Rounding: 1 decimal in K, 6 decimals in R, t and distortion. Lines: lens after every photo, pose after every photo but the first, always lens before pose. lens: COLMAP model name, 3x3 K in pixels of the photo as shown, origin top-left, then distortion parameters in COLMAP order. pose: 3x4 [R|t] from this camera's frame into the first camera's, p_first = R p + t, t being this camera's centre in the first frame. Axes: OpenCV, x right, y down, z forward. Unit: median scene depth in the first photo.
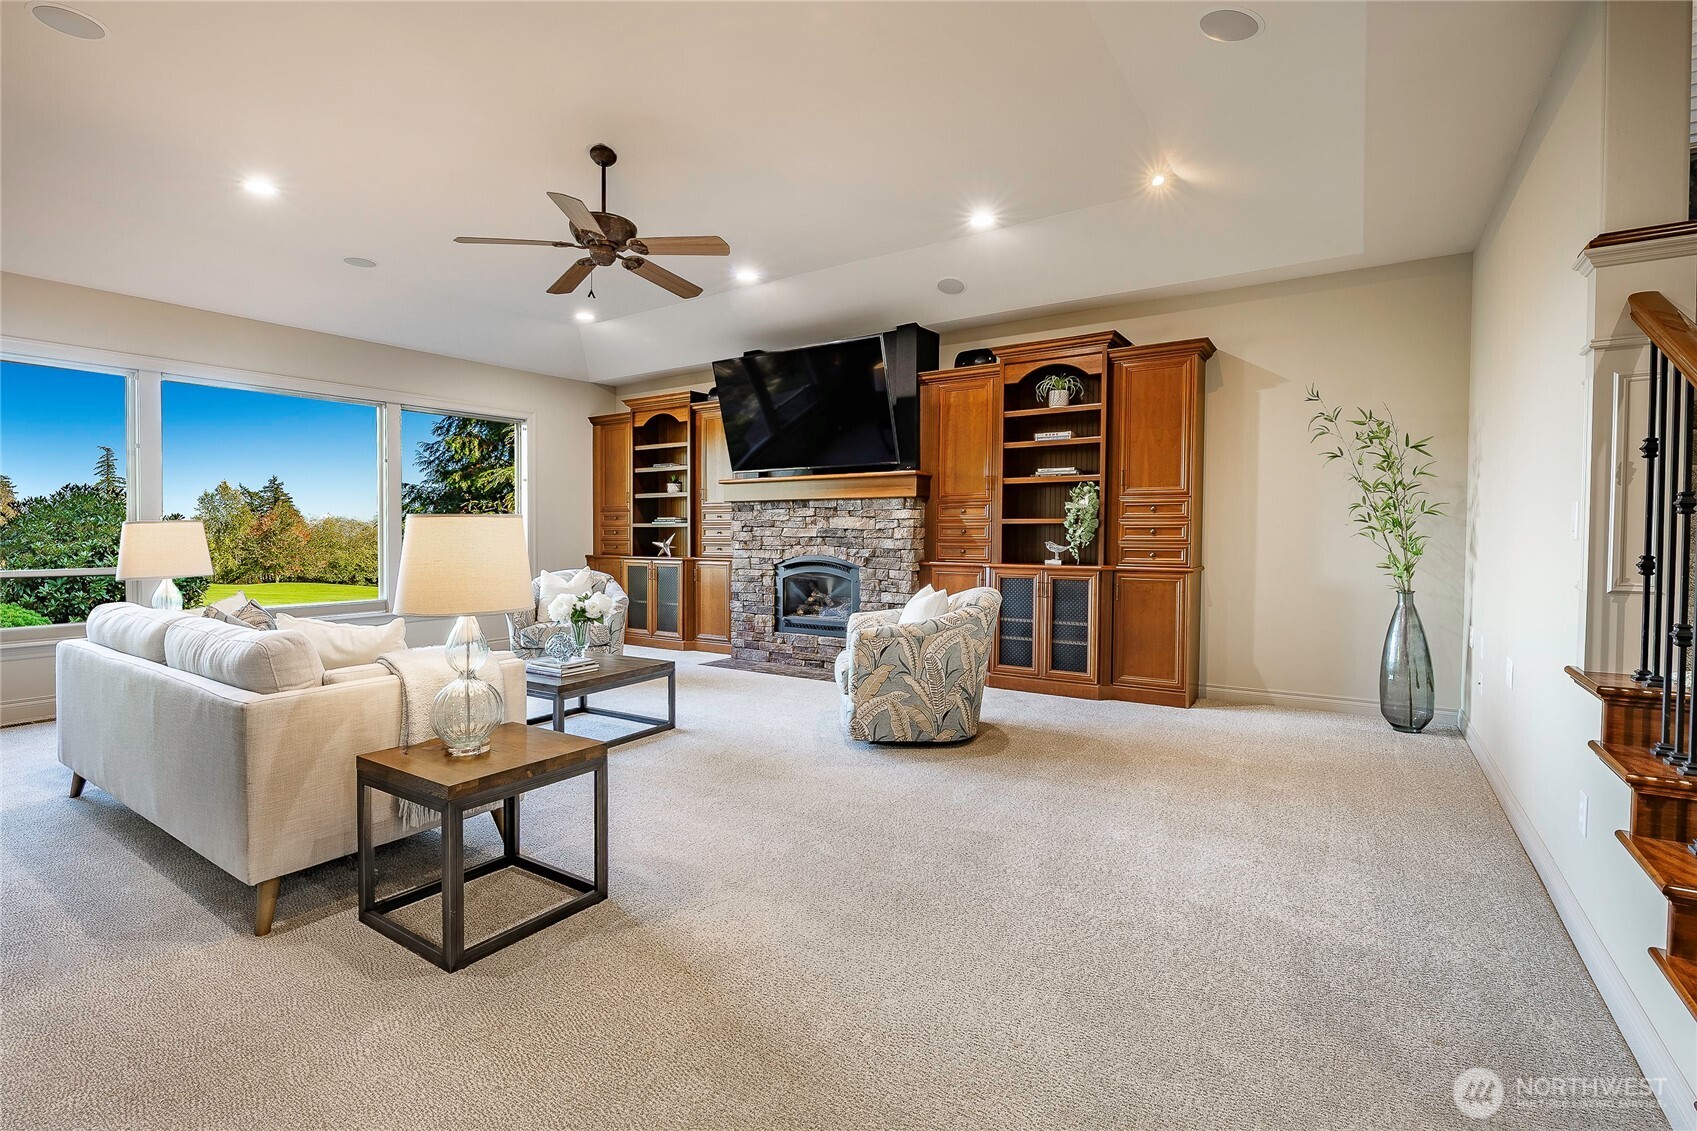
lens RADIAL K [[775.1, 0, 849.9], [0, 775.1, 565.7], [0, 0, 1]] dist [-0.003891, 0.000372]
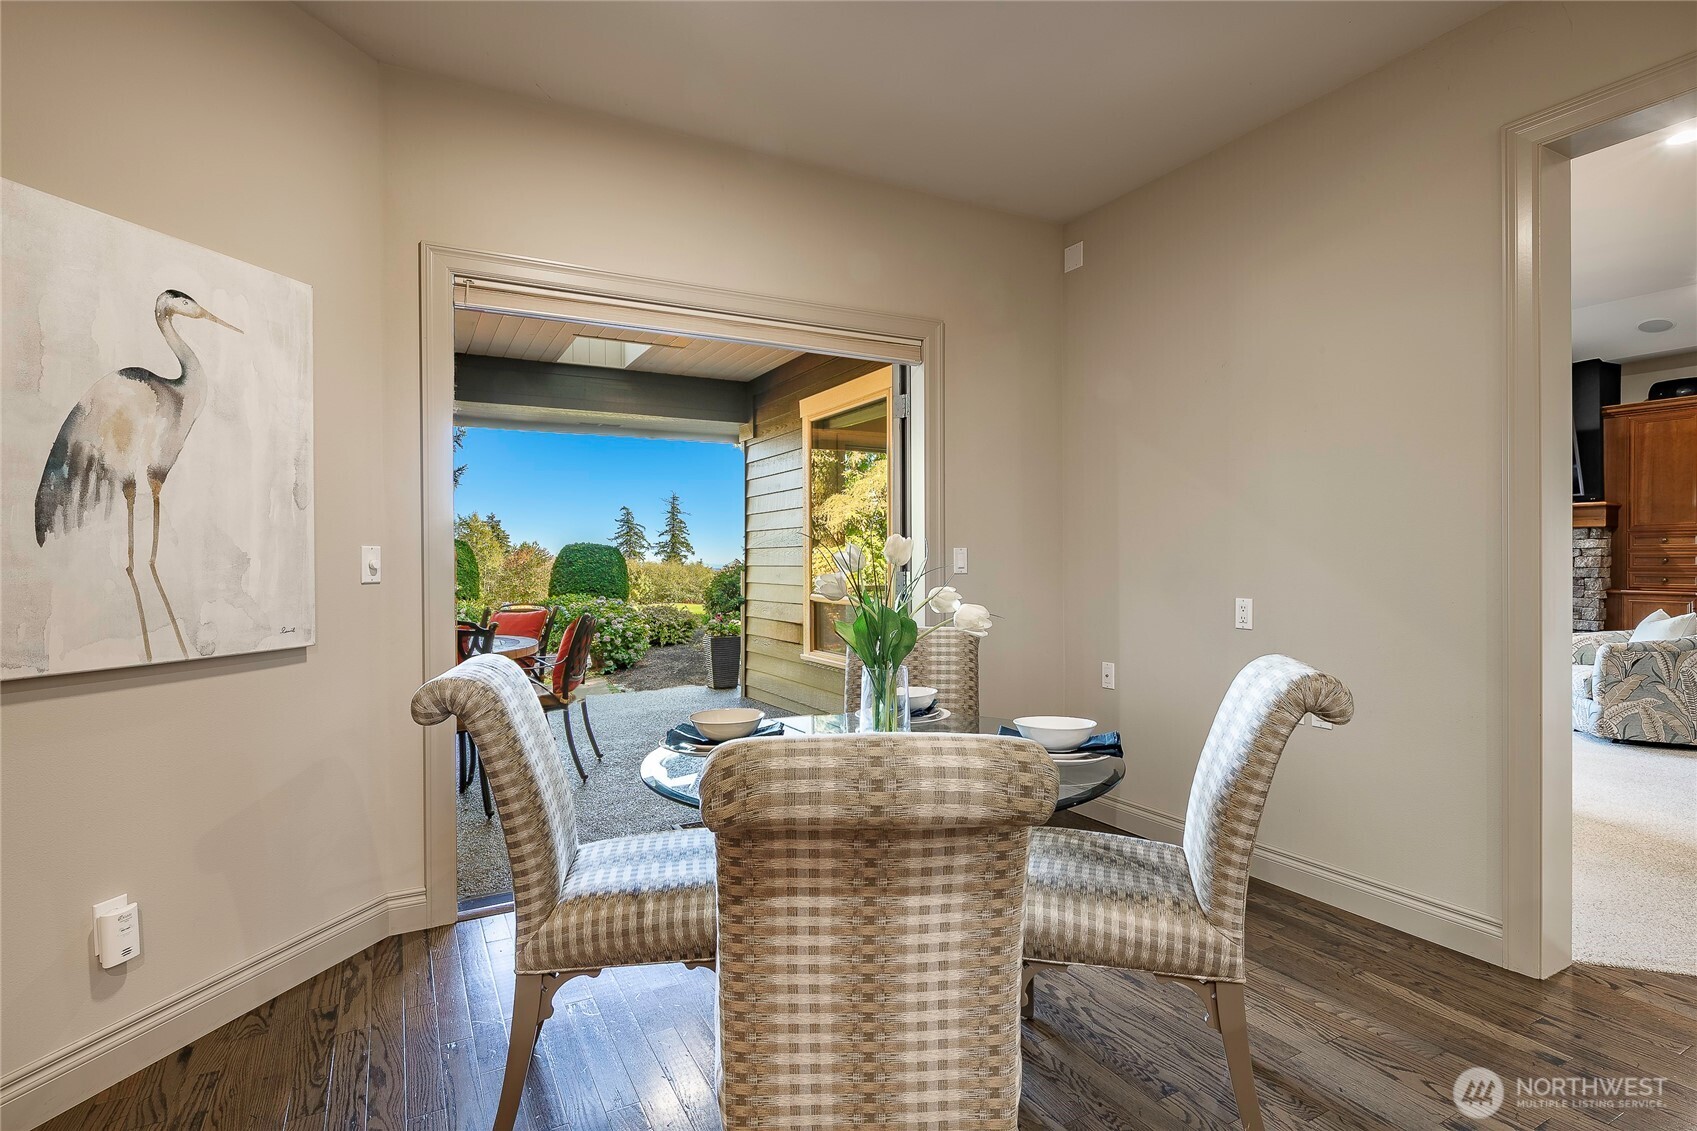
lens RADIAL K [[863.9, 0, 847.2], [0, 863.9, 580.3], [0, 0, 1]] dist [-0.002019, -0.000232]
pose [[0.887517, -0.006295, -0.460732, -0.258554], [-0.005499, 0.999691, -0.024252, 0.014396], [0.460742, 0.024058, 0.887208, -0.447867]]
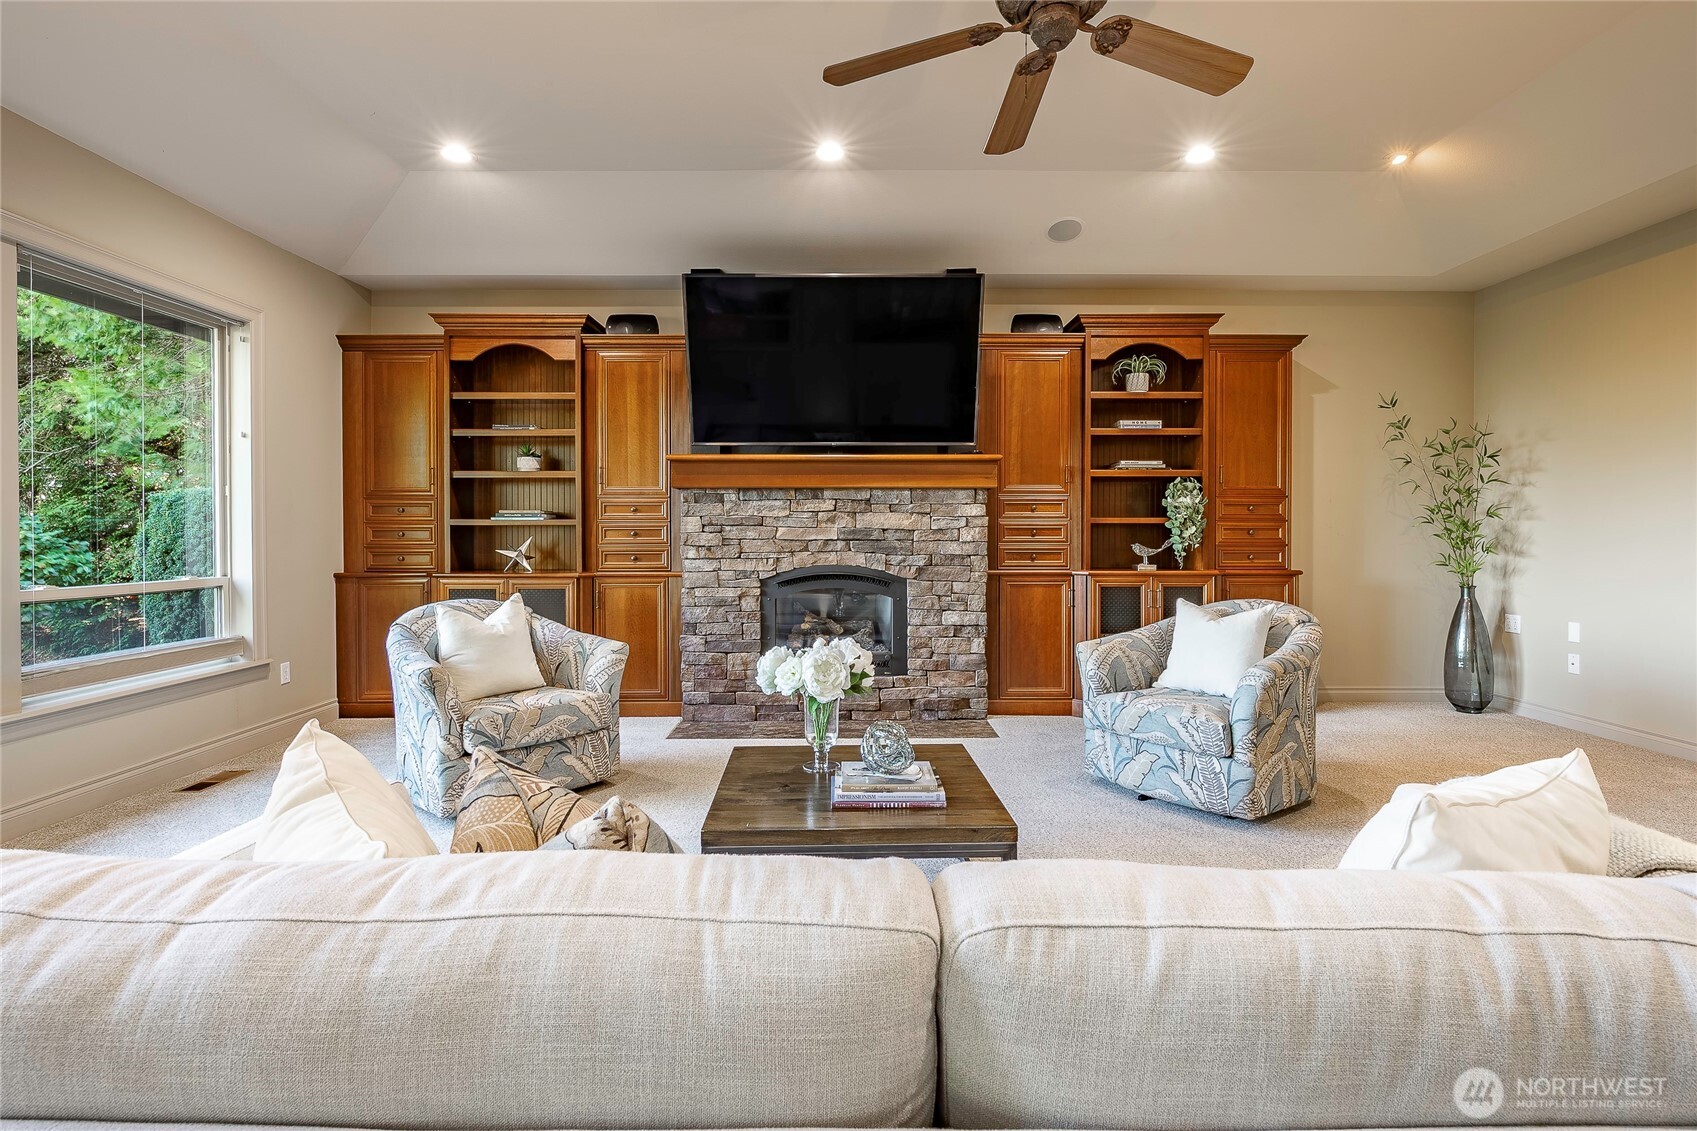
lens RADIAL K [[811.0, 0, 839.2], [0, 811.0, 561.2], [0, 0, 1]] dist [-0.005790, -0.000249]
pose [[0.828671, -0.018114, 0.559443, -0.463025], [0.024759, 0.999684, -0.004307, -0.013682], [-0.559188, 0.017420, 0.828858, 0.369358]]
